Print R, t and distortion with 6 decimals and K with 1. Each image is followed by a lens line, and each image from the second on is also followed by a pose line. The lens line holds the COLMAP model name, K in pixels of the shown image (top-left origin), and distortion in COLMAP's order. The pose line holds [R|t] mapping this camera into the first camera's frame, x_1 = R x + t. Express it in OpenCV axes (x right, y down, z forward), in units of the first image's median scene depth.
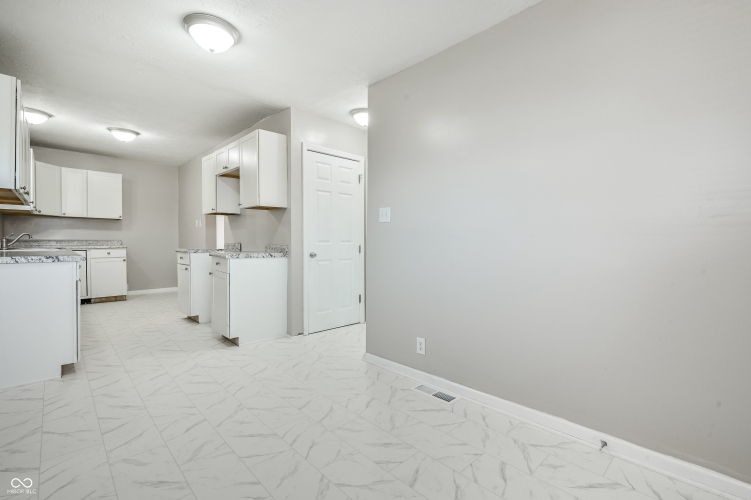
lens RADIAL K [[337.4, 0, 378.8], [0, 337.4, 248.8], [0, 0, 1]] dist [-0.001878, -0.000271]
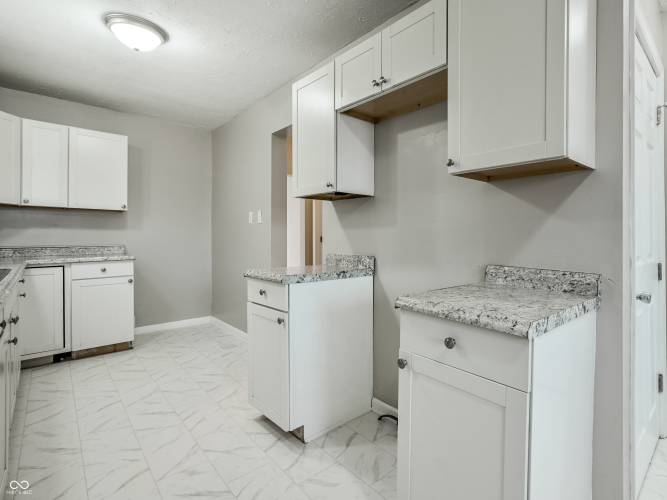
lens RADIAL K [[342.7, 0, 374.3], [0, 342.7, 238.5], [0, 0, 1]] dist [0.000059, -0.000934]
pose [[0.999911, -0.002445, -0.013102, -0.343499], [0.002196, 0.999817, -0.019006, -0.028554], [0.013147, 0.018976, 0.999734, 0.434493]]
